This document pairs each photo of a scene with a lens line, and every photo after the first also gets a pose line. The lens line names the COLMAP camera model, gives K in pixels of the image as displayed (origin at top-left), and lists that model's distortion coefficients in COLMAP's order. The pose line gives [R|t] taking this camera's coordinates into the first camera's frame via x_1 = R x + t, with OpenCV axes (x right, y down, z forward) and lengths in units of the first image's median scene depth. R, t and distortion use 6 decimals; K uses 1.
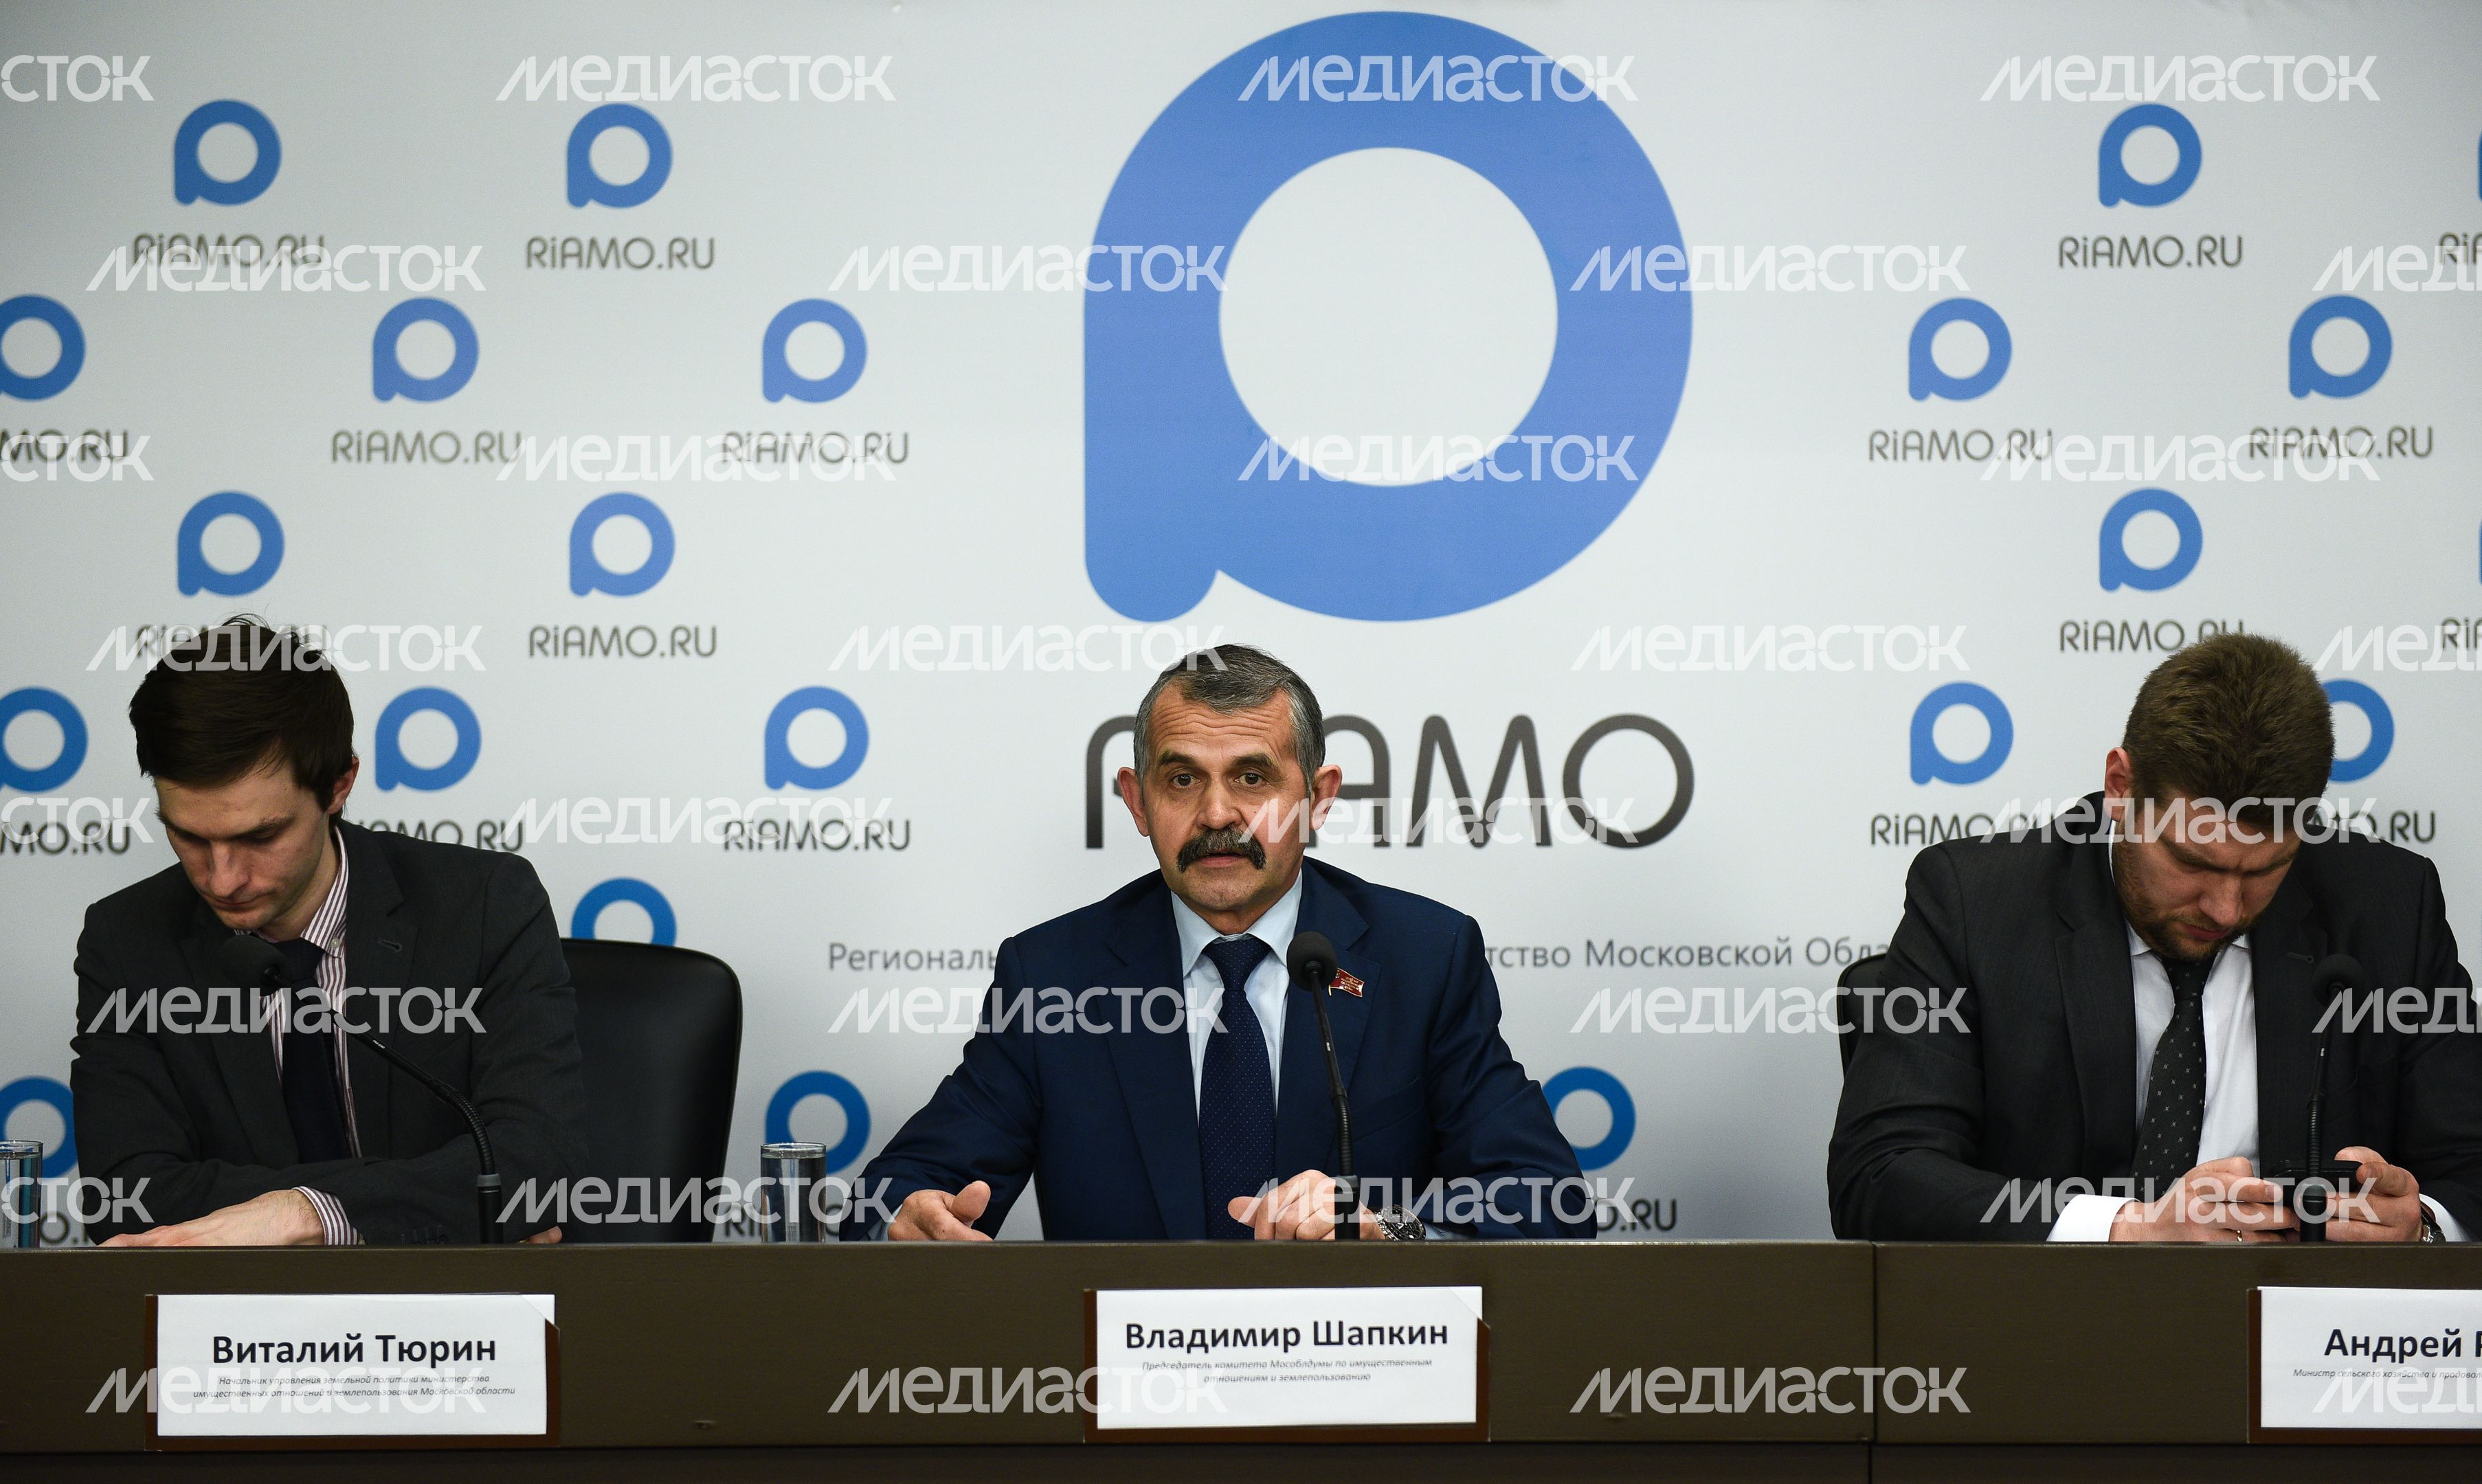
lens RADIAL K [[4556.9, 0, 1269.1], [0, 4556.9, 736.3], [0, 0, 1]] dist [0.080589, 0.000000]
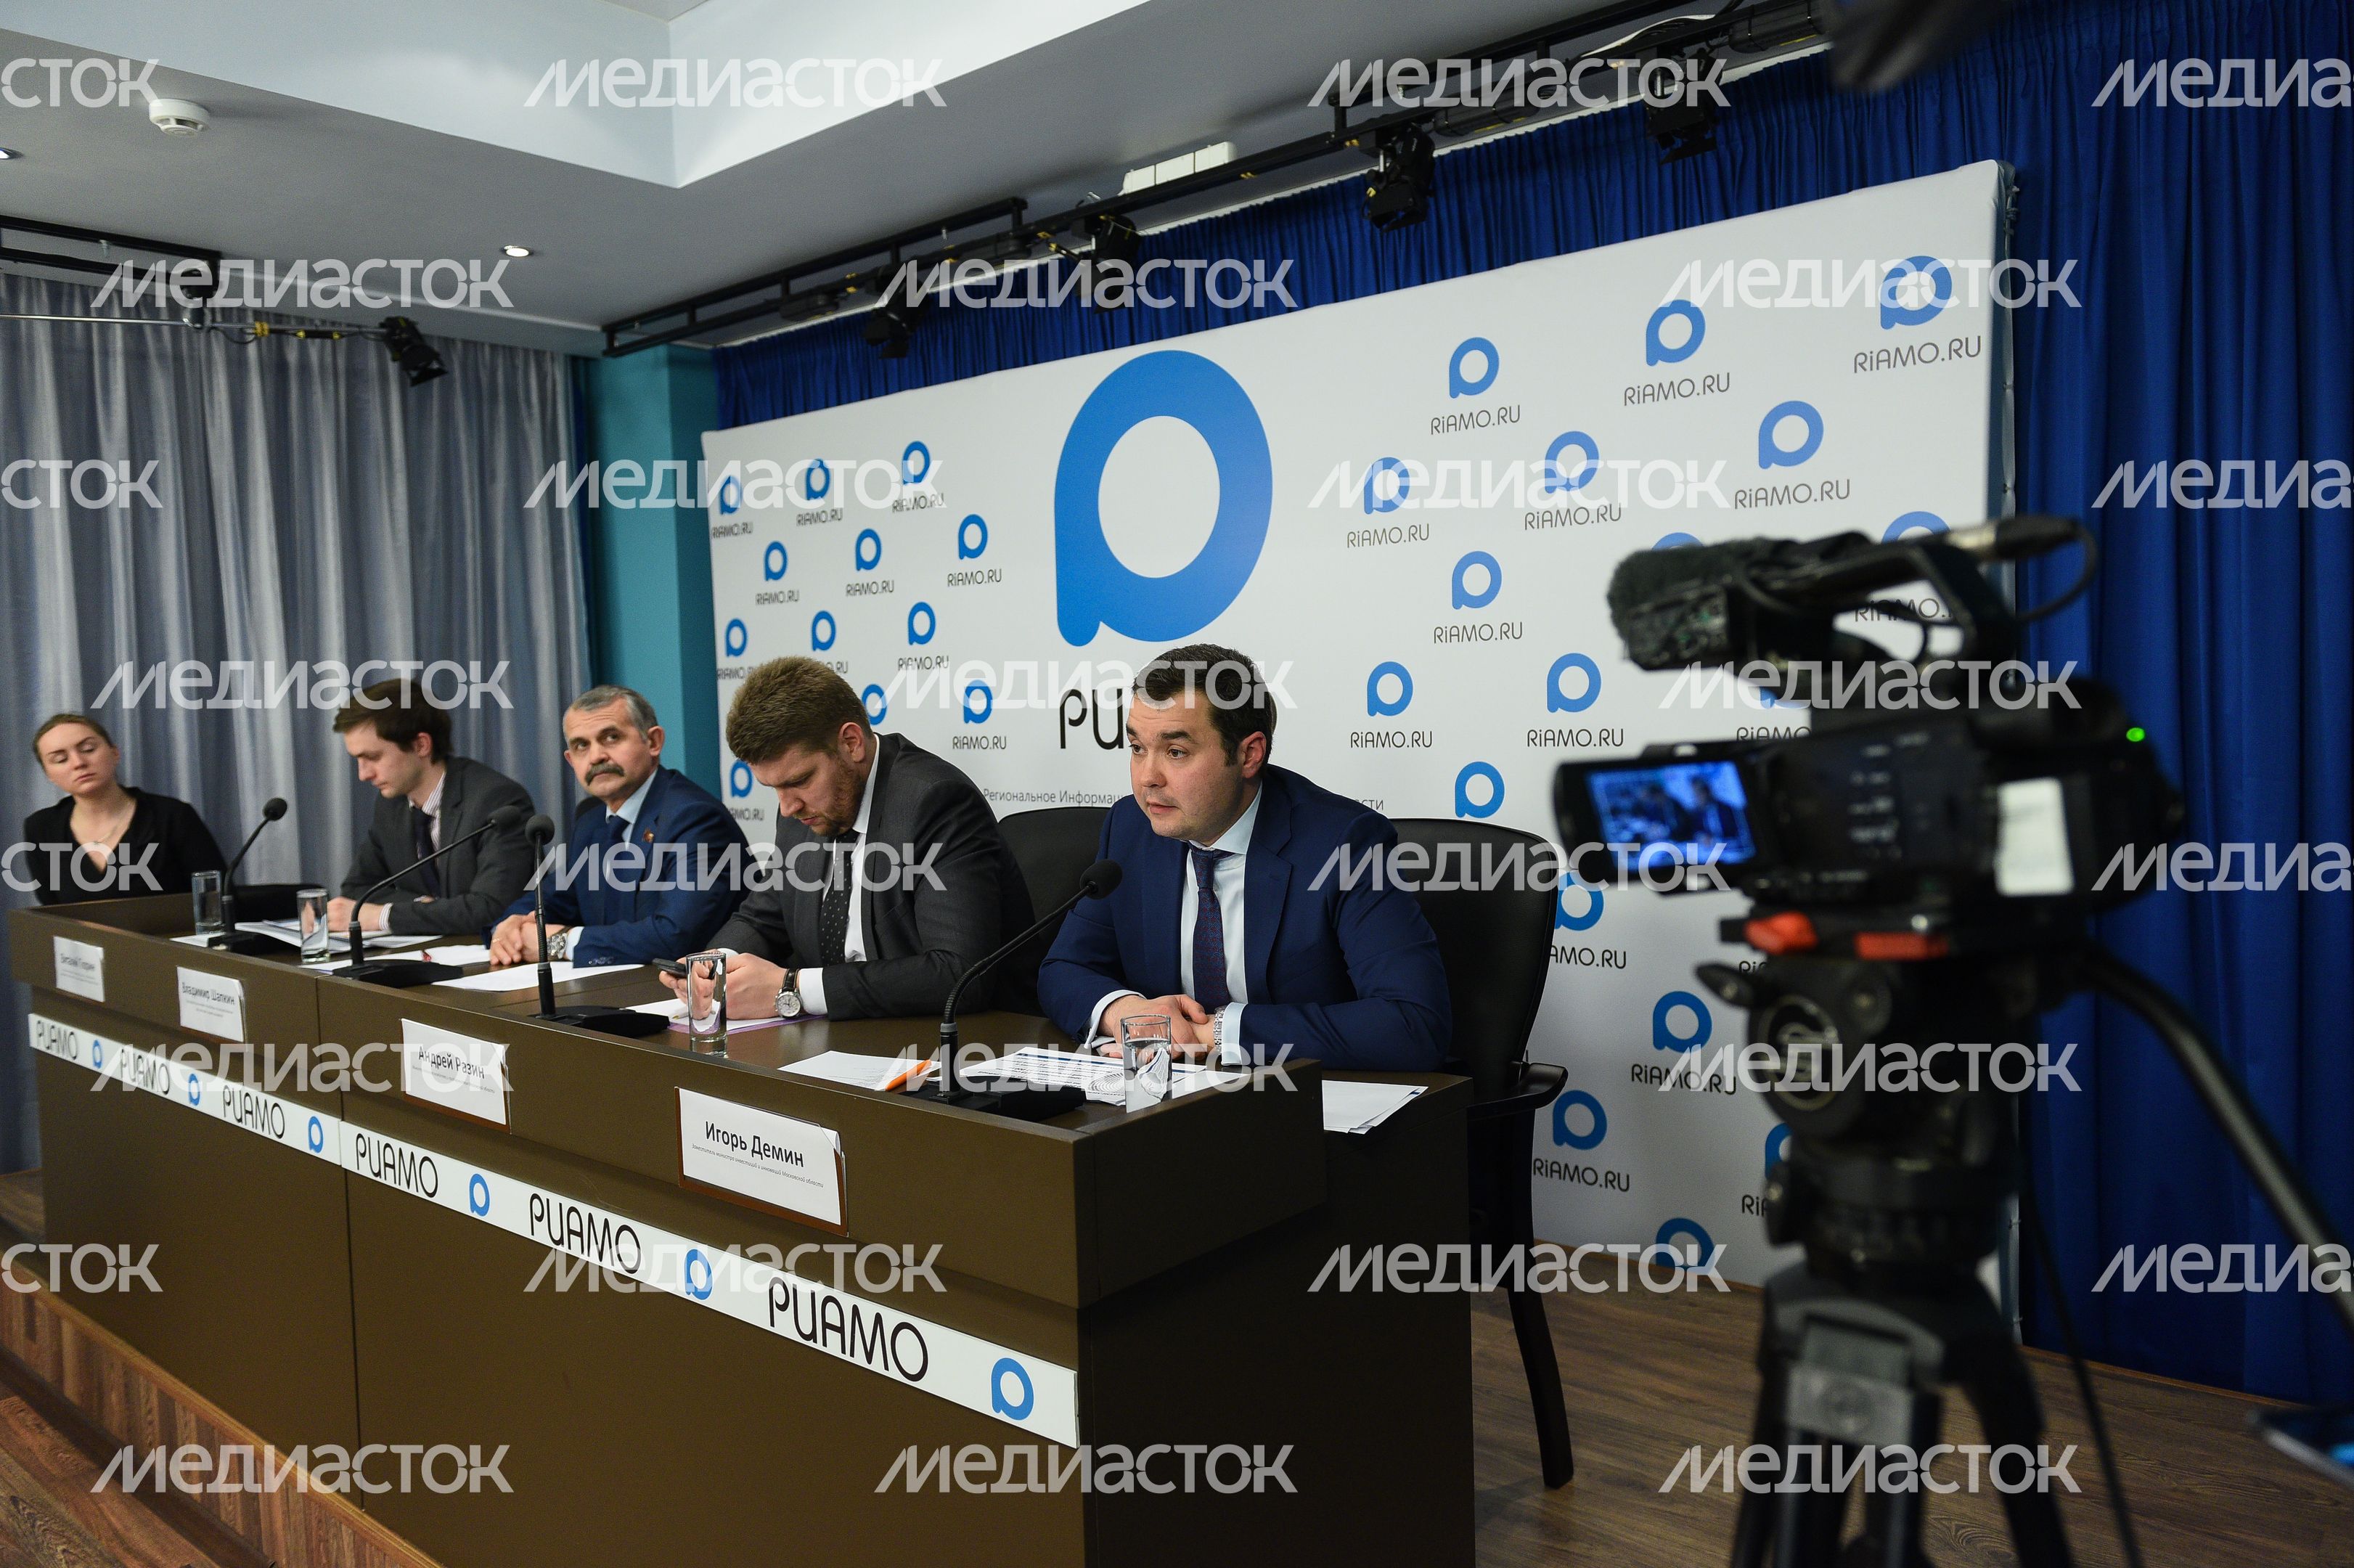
lens RADIAL K [[1663.0, 0, 1200.7], [0, 1663.0, 767.0], [0, 0, 1]] dist [-0.018927, -0.008697]
pose [[0.741133, 0.011213, -0.671264, 0.852850], [0.030579, 0.998259, 0.050437, -0.008530], [0.670661, -0.057908, 0.739500, 0.668772]]
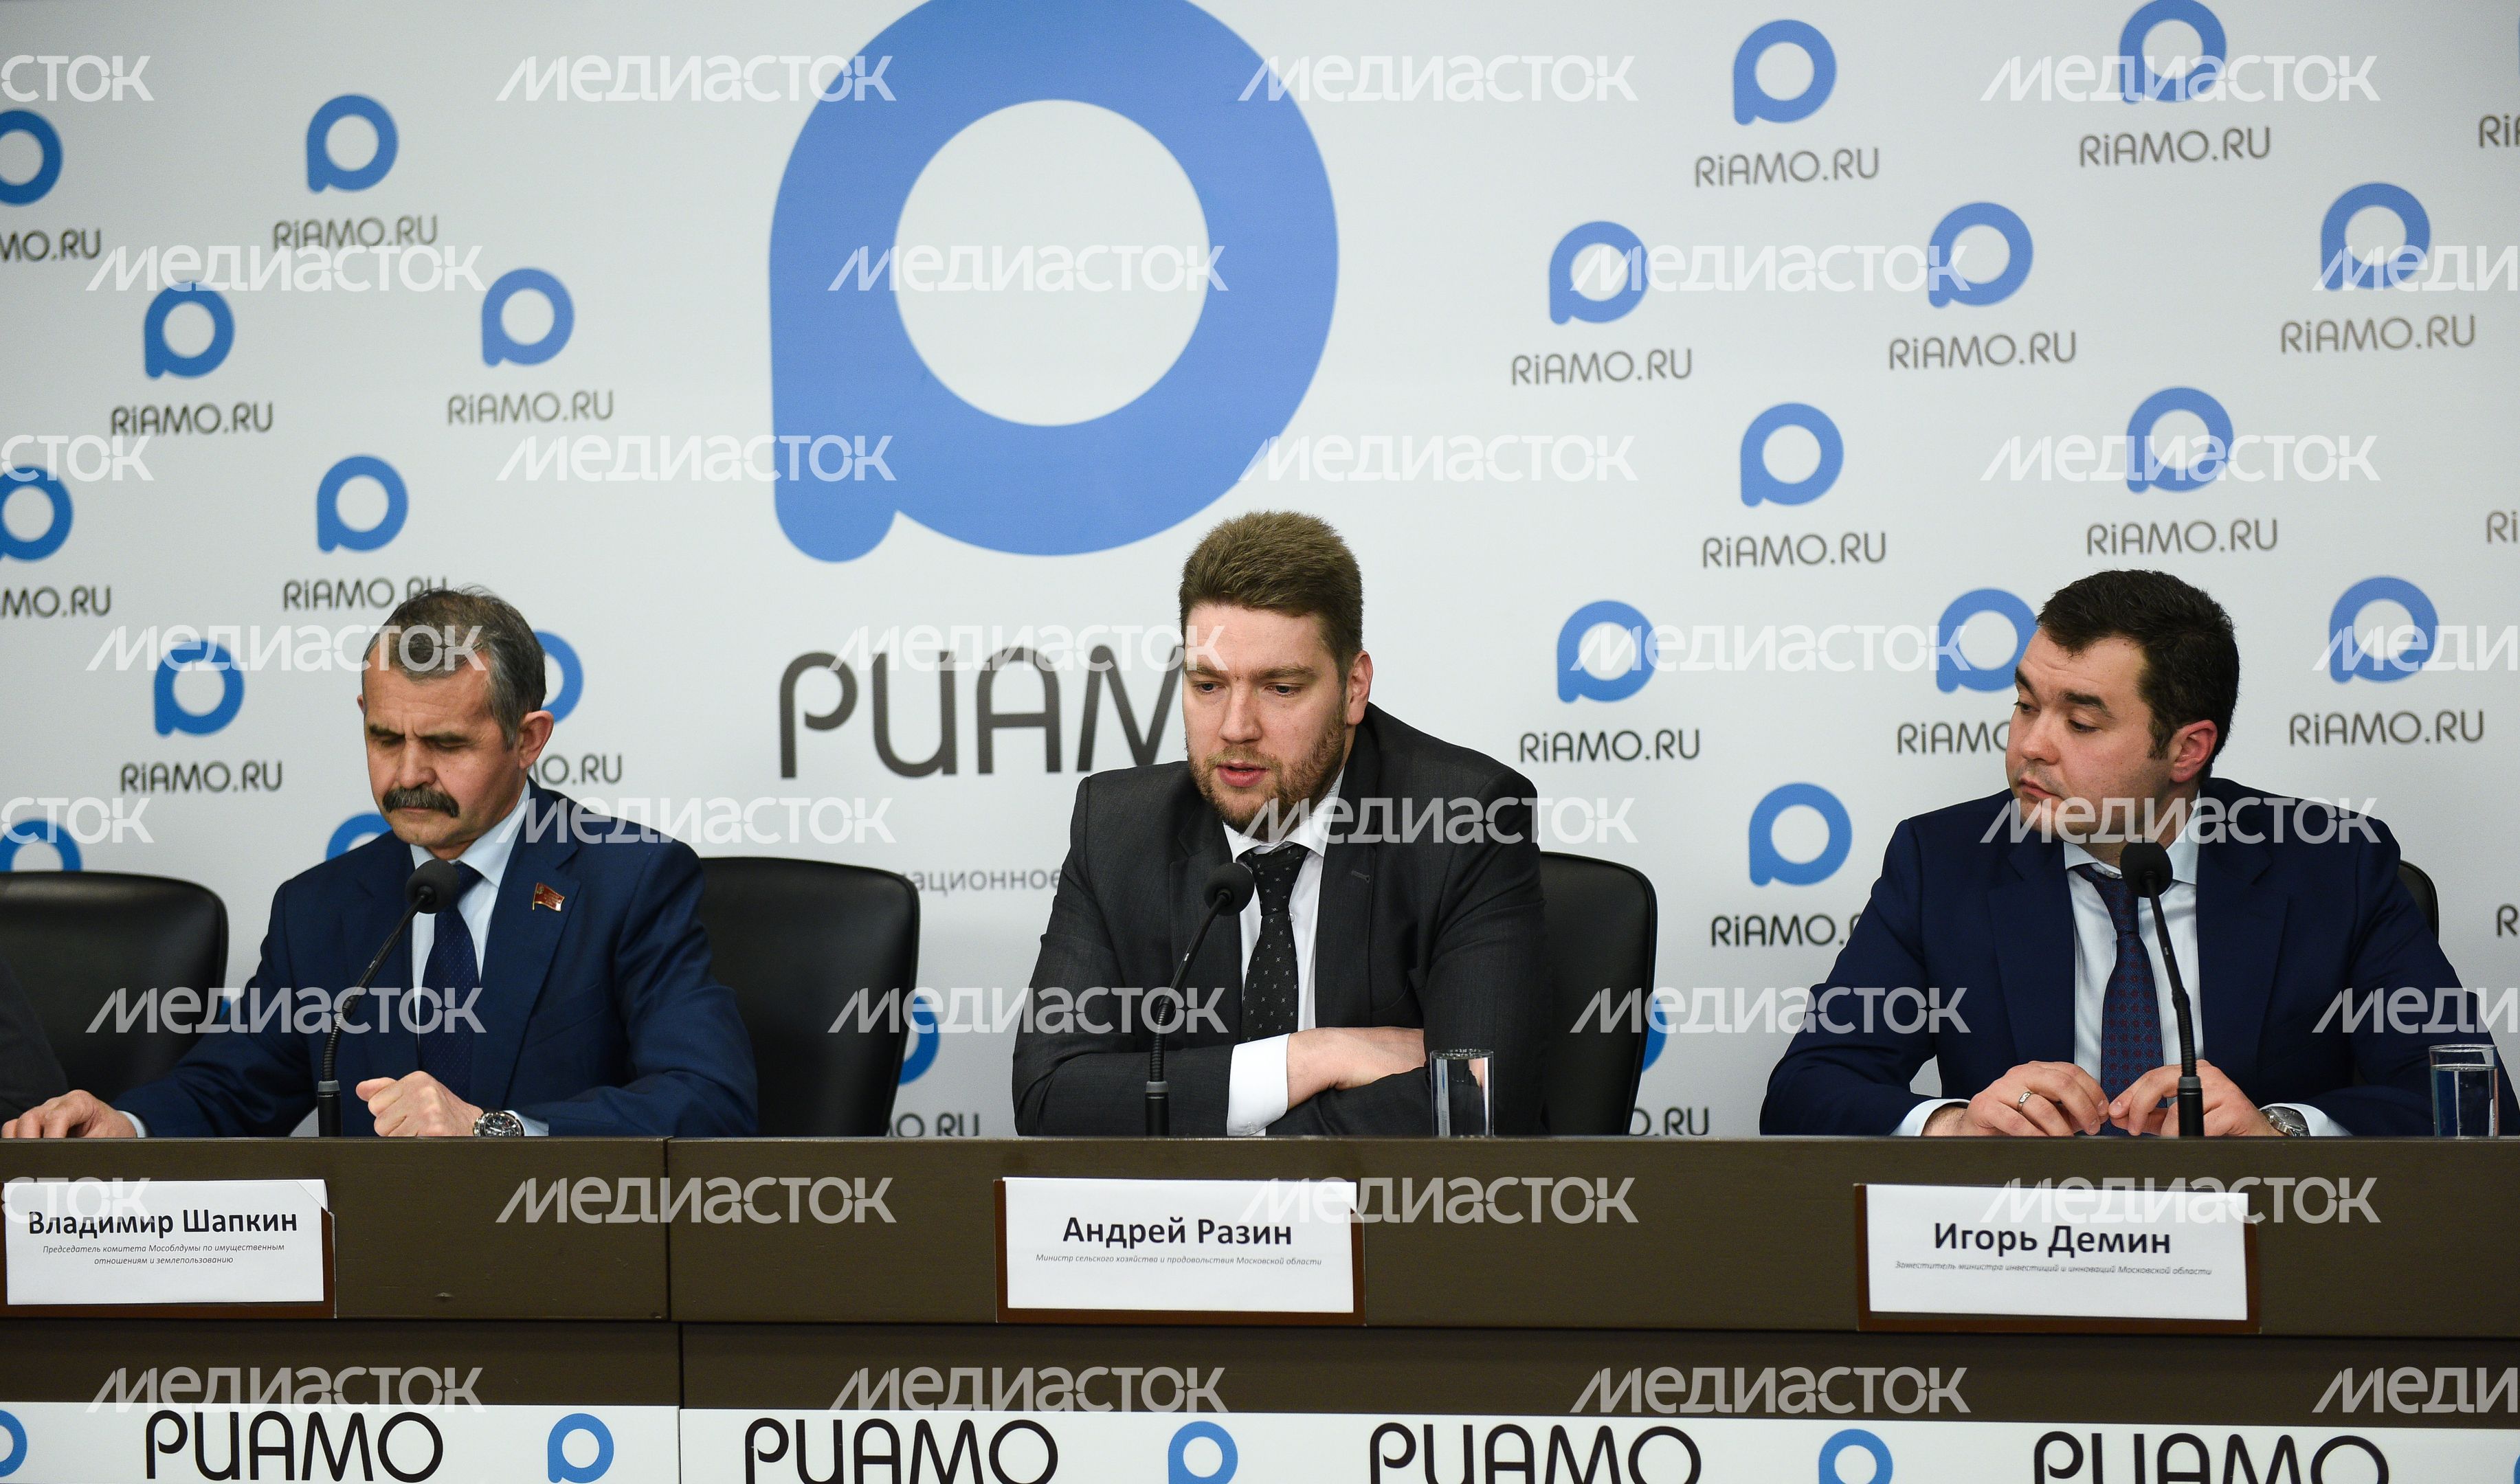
lens RADIAL K [[4595.5, 0, 1318.6], [0, 4595.5, 788.3], [0, 0, 1]] dist [0.112861, 0.000000]
pose [[0.974436, -0.015496, -0.224131, 0.491127], [0.022324, 0.999360, 0.027964, 0.000261], [0.223554, -0.032252, 0.974158, -0.030264]]
